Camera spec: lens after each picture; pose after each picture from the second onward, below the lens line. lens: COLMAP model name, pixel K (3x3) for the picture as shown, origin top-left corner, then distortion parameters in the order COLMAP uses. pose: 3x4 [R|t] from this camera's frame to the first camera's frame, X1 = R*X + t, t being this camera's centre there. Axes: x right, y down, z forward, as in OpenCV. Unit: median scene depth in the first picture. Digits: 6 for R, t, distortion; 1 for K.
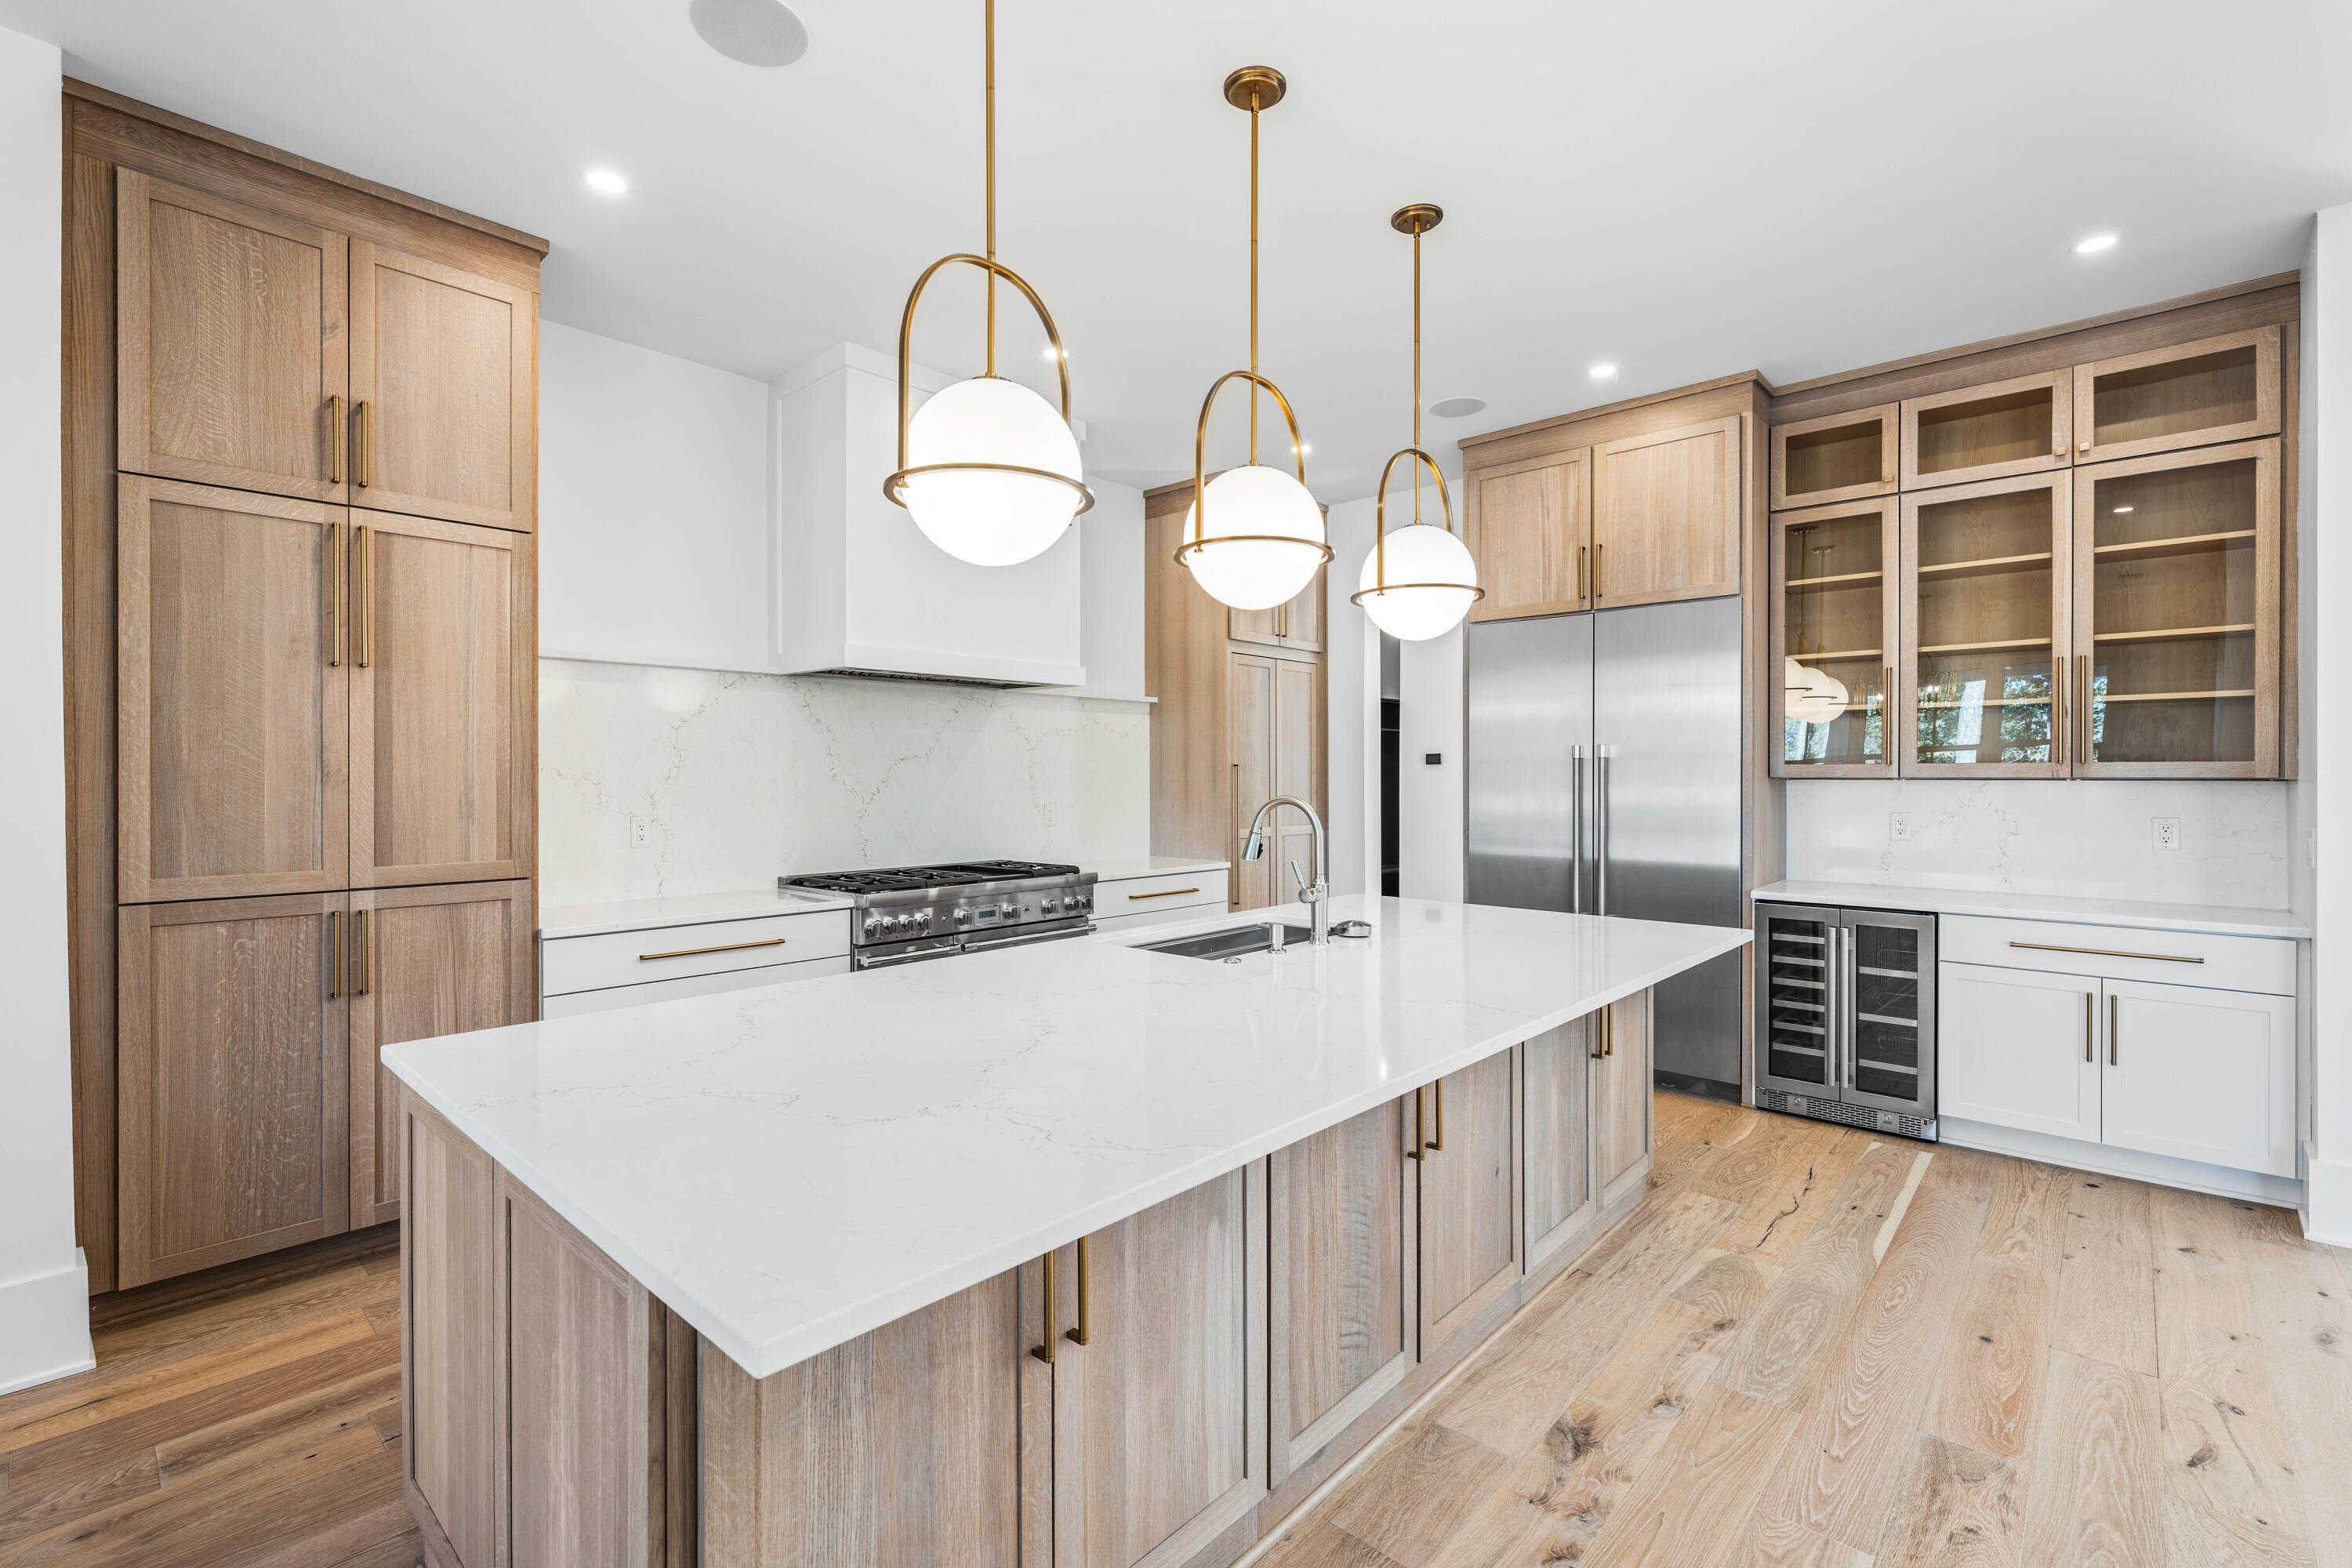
lens RADIAL K [[1043.9, 0, 1170.5], [0, 1043.9, 779.6], [0, 0, 1]] dist [-0.002422, 0.000186]
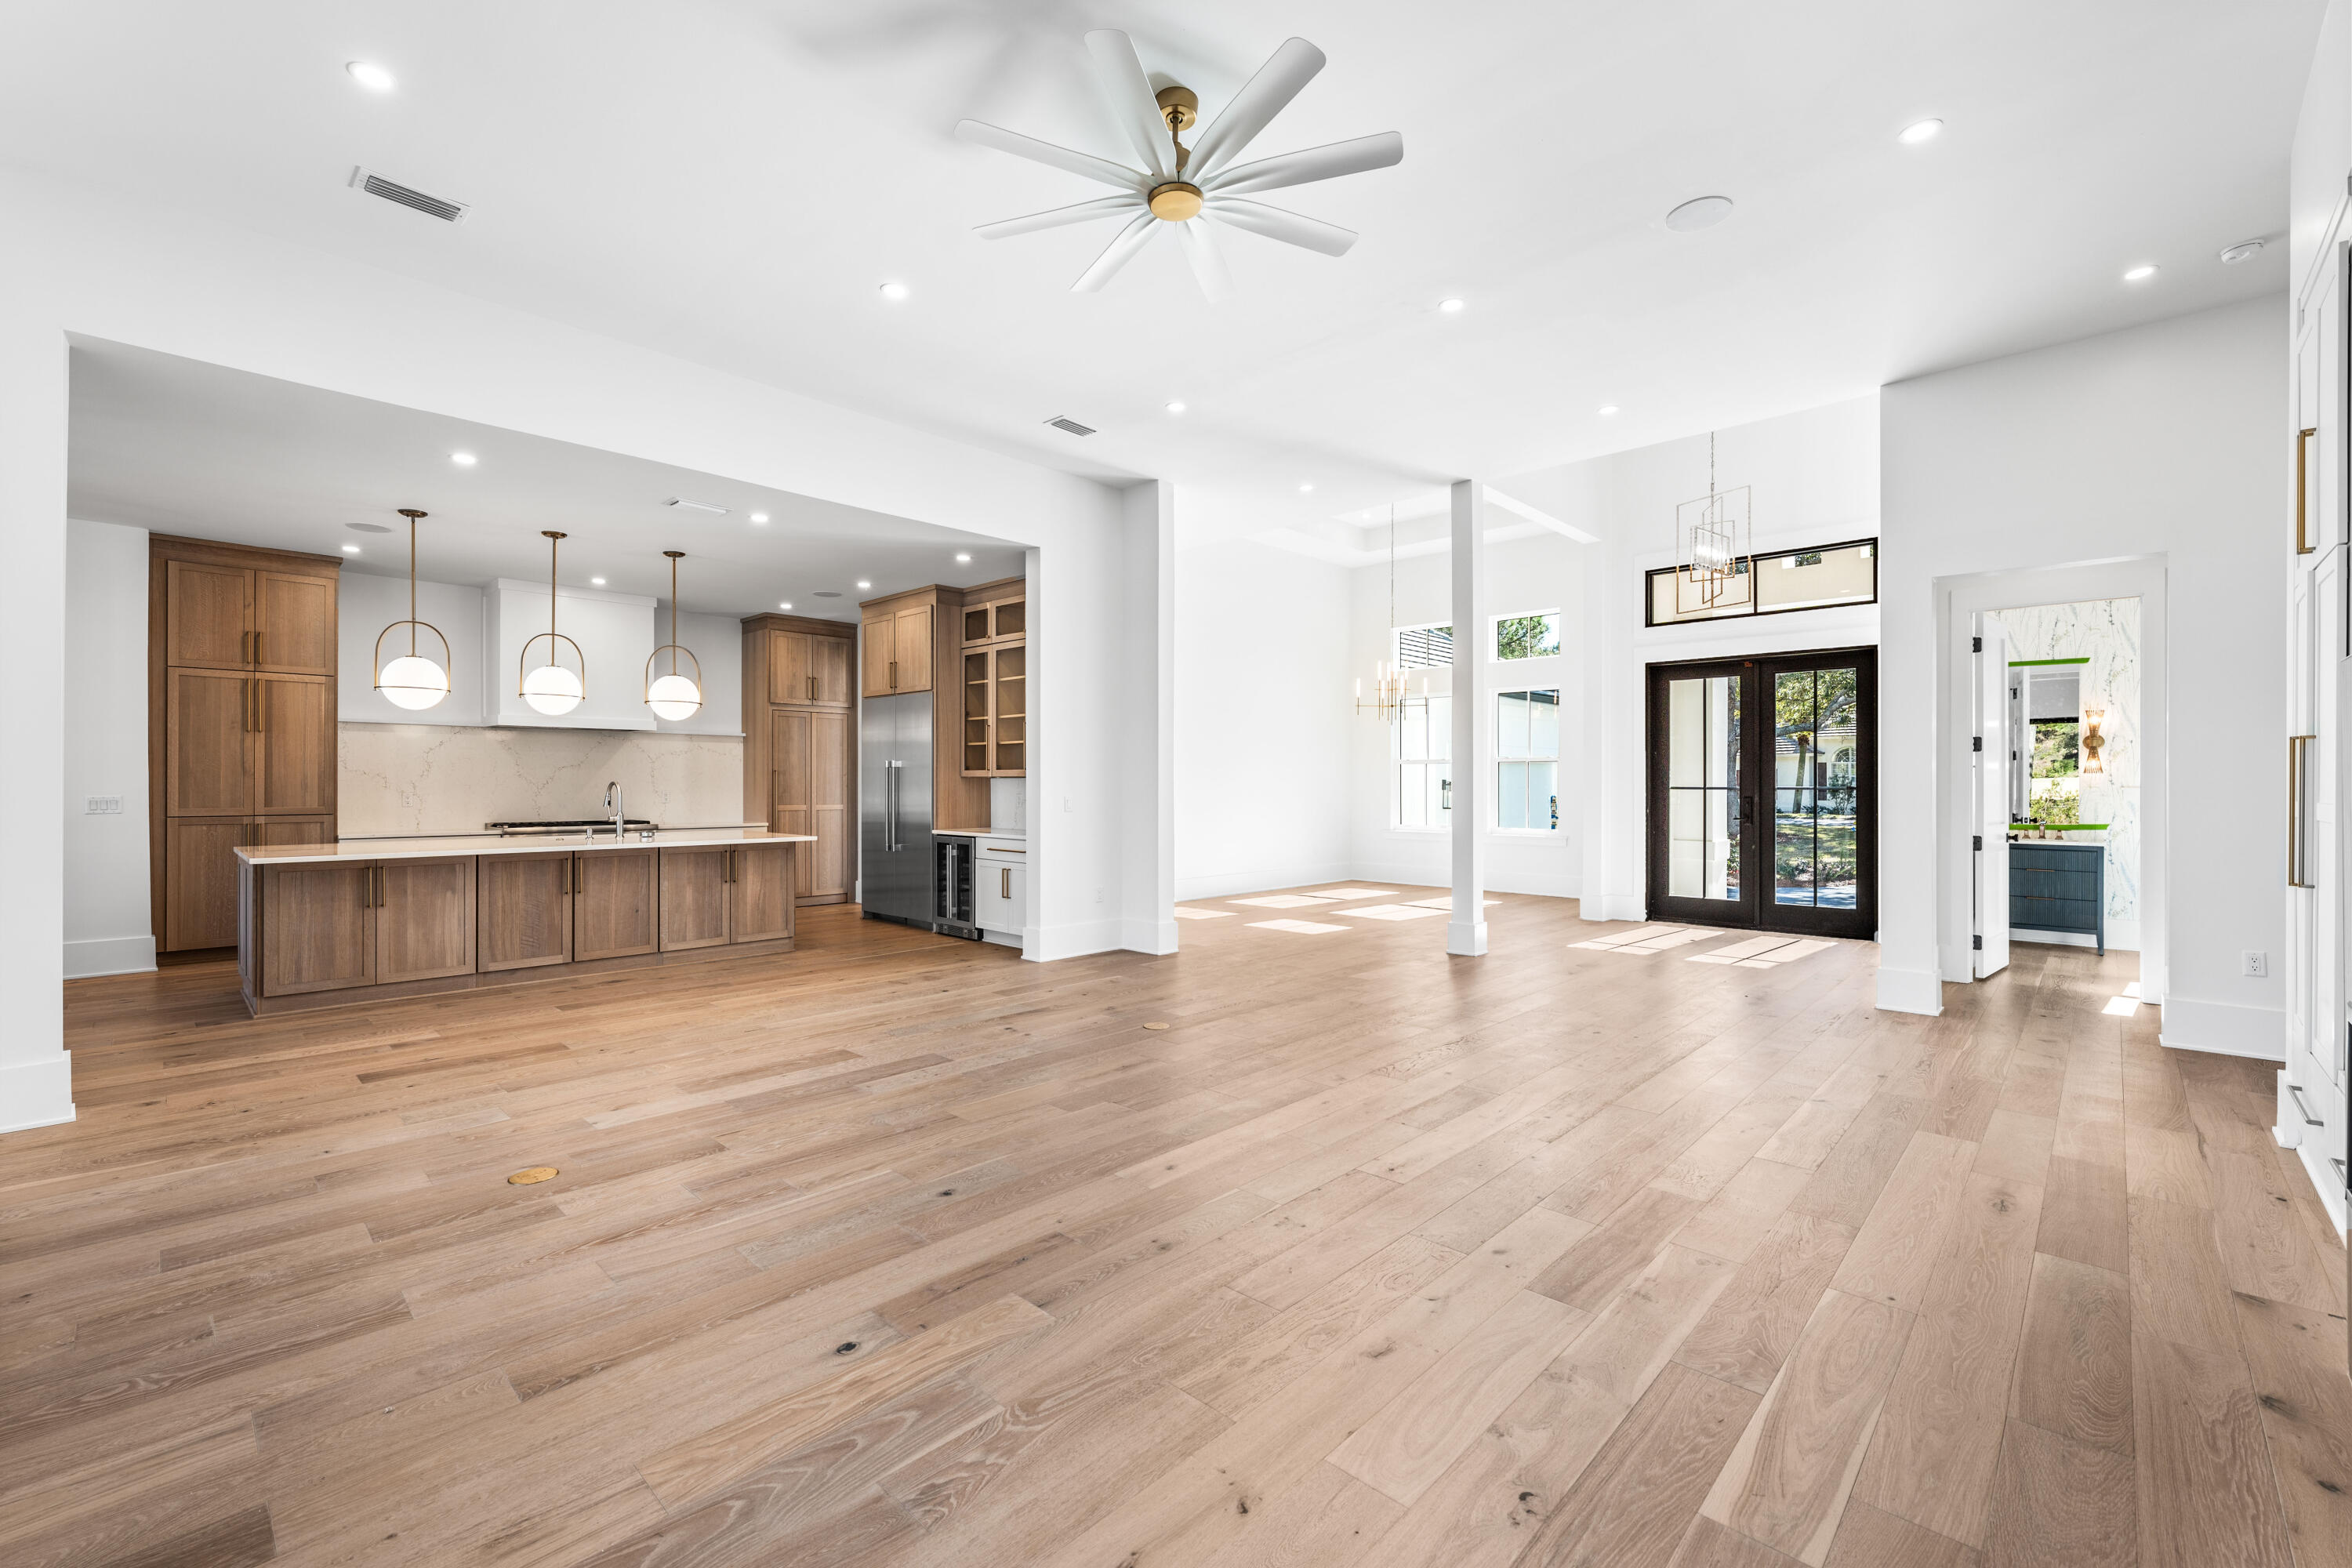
lens RADIAL K [[981.2, 0, 1174.0], [0, 981.2, 784.3], [0, 0, 1]] dist [-0.004310, -0.000955]
pose [[0.999923, 0.002684, -0.012099, 1.128338], [-0.002728, 0.999990, -0.003673, 0.020491], [0.012089, 0.003706, 0.999920, -1.039189]]
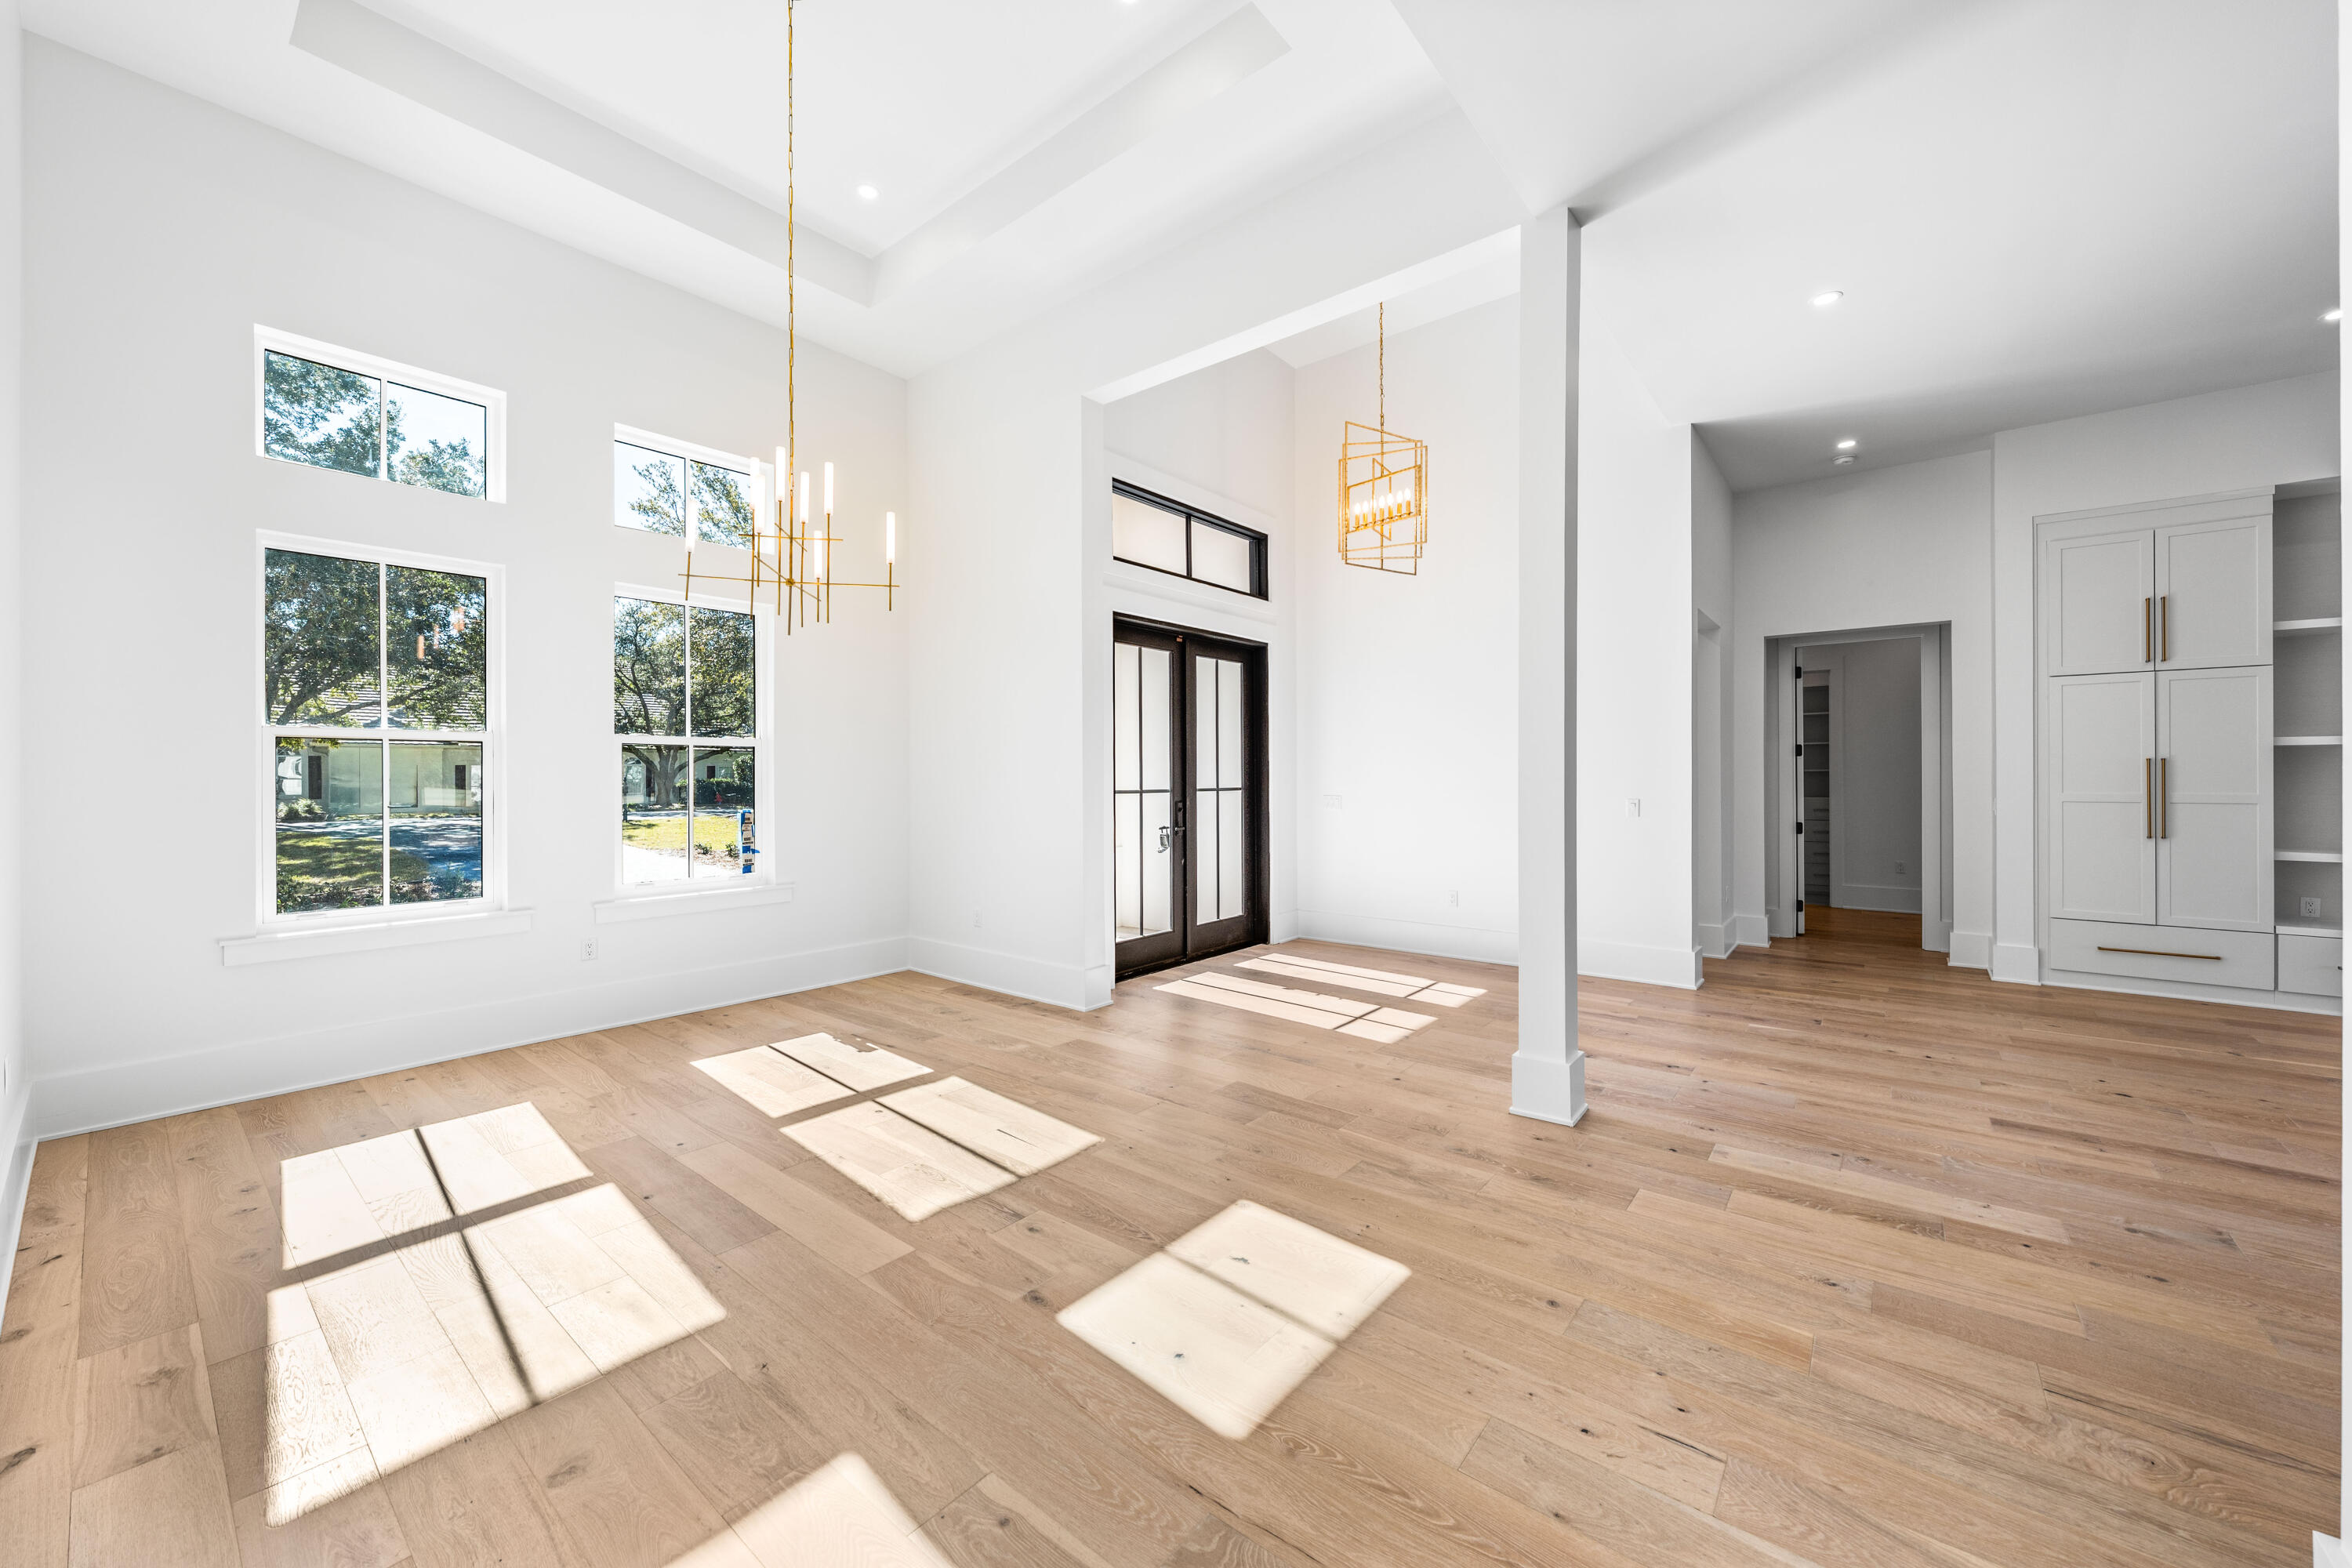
lens RADIAL K [[843.0, 0, 1177.8], [0, 843.0, 781.1], [0, 0, 1]] dist [-0.000887, -0.000119]
pose [[-0.071911, -0.003019, 0.997407, 0.850673], [0.007318, 0.999967, 0.003554, -0.004292], [-0.997384, 0.007554, -0.071886, 1.323139]]
